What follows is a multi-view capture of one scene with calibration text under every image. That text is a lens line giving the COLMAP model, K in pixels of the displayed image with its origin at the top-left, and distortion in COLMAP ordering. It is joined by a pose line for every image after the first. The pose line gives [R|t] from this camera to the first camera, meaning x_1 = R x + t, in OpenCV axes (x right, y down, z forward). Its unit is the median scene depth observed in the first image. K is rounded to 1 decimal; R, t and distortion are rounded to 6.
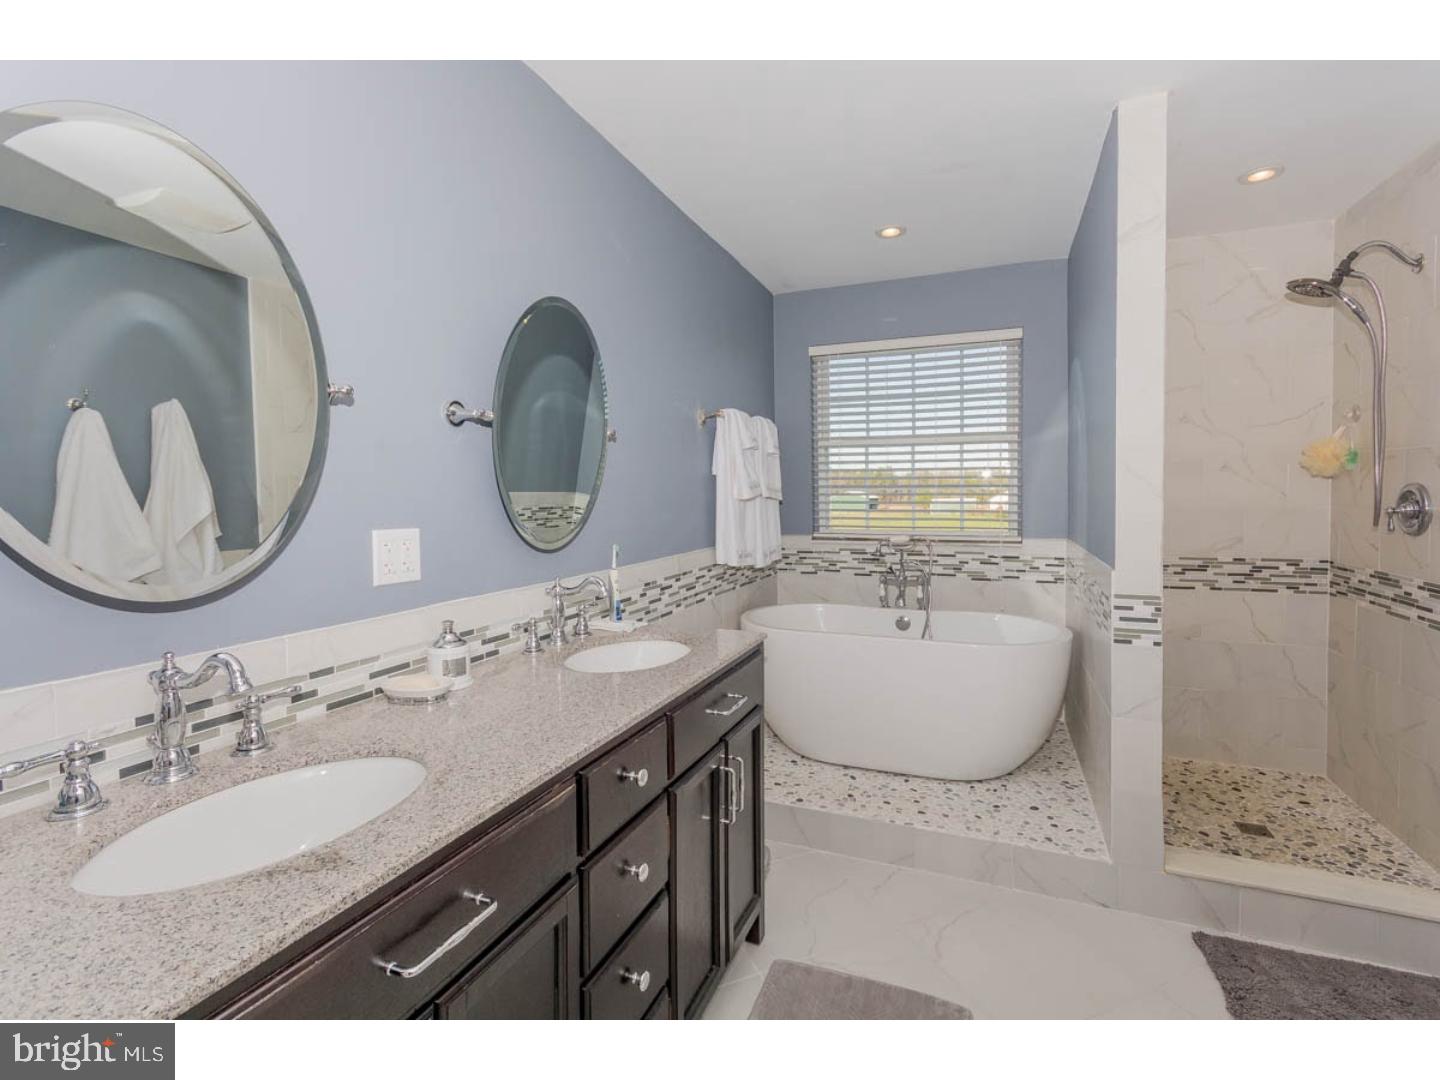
lens RADIAL K [[651.1, 0, 727.3], [0, 651.1, 529.1], [0, 0, 1]] dist [0.006206, 0.000939]
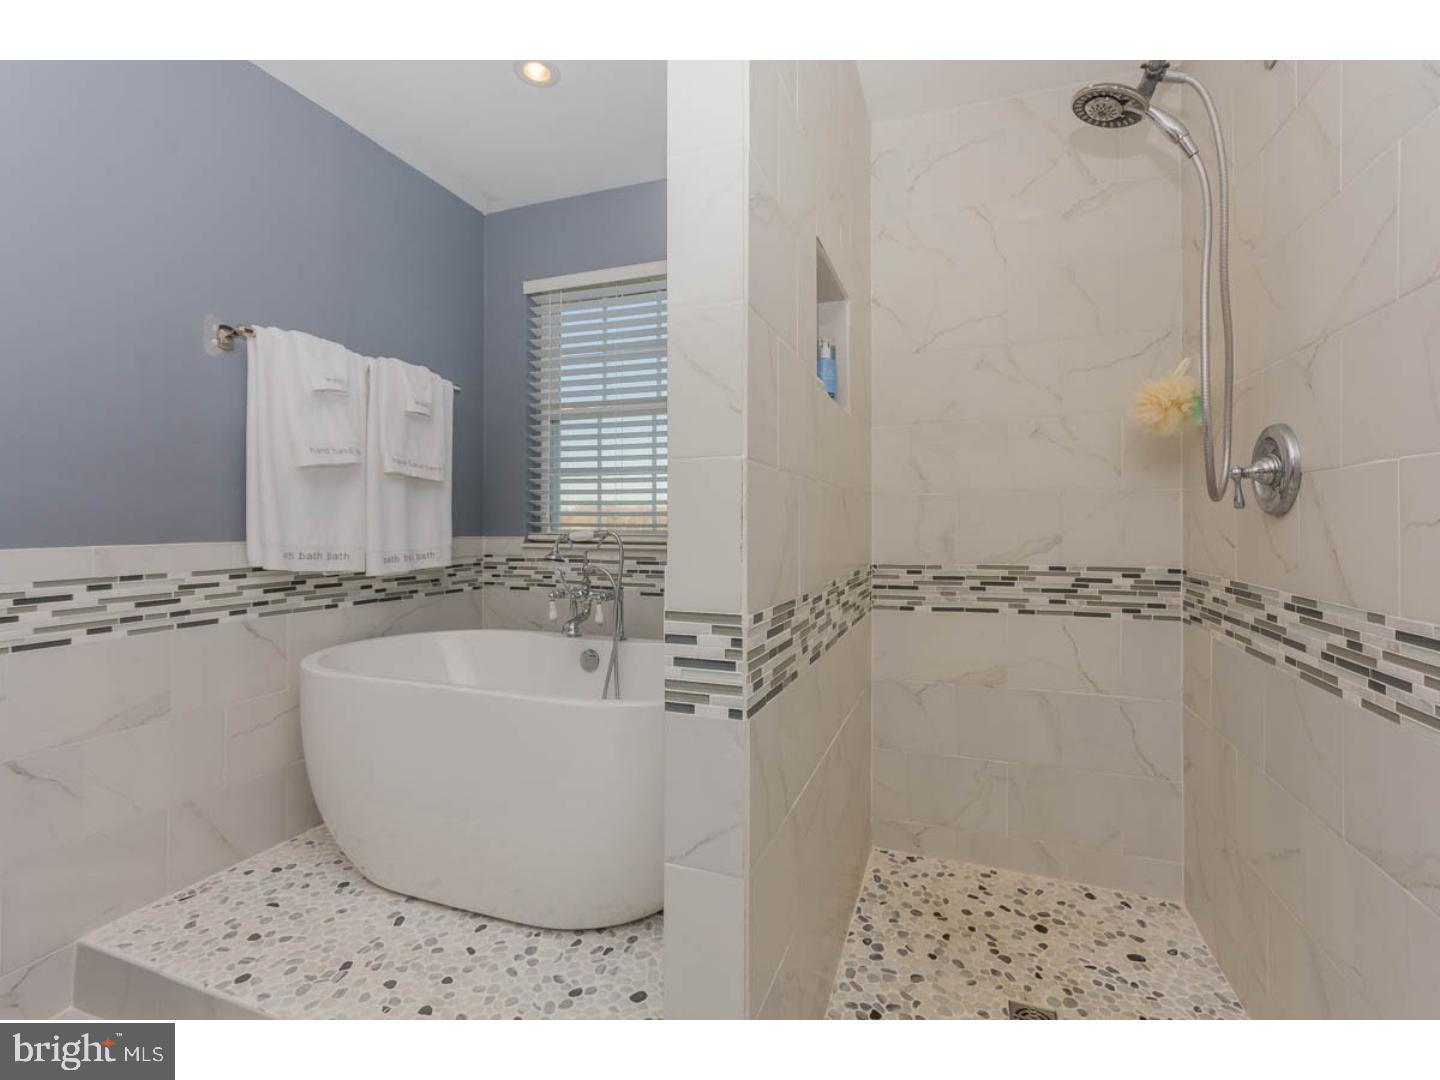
lens RADIAL K [[651.1, 0, 716.1], [0, 651.1, 534.3], [0, 0, 1]] dist [0.006206, 0.000939]
pose [[0.999615, 0.011581, 0.025217, 0.439553], [-0.010636, 0.999248, -0.037287, 0.042746], [-0.025630, 0.037004, 0.998986, 0.358490]]
